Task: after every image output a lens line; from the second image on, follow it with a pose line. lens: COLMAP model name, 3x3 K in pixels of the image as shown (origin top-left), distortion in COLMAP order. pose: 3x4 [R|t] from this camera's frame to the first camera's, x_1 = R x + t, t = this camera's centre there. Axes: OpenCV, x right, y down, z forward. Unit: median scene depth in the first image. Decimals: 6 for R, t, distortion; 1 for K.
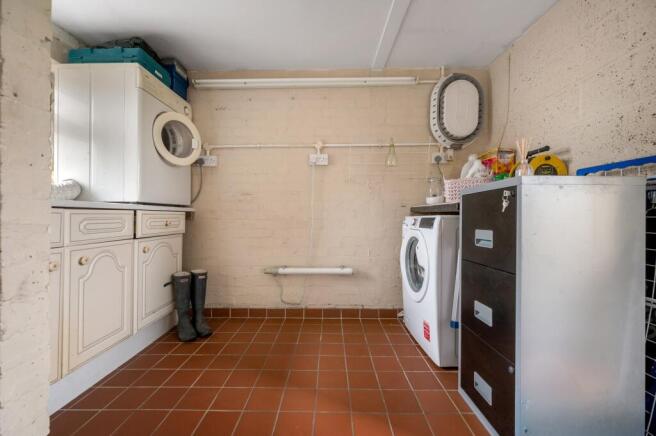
lens RADIAL K [[264.2, 0, 327.0], [0, 264.2, 216.8], [0, 0, 1]] dist [-0.000759, -0.000137]
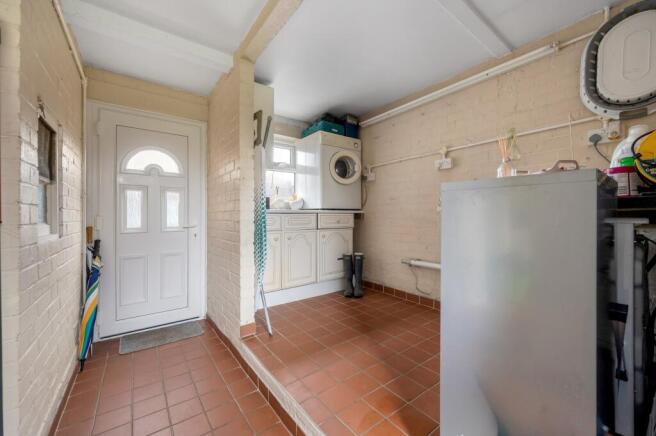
lens RADIAL K [[264.2, 0, 333.3], [0, 264.2, 216.7], [0, 0, 1]] dist [-0.000759, -0.000137]
pose [[0.615627, 0.002630, -0.788033, 0.562809], [-0.000309, 0.999995, 0.003096, -0.005956], [0.788038, -0.001663, 0.615625, -0.018135]]
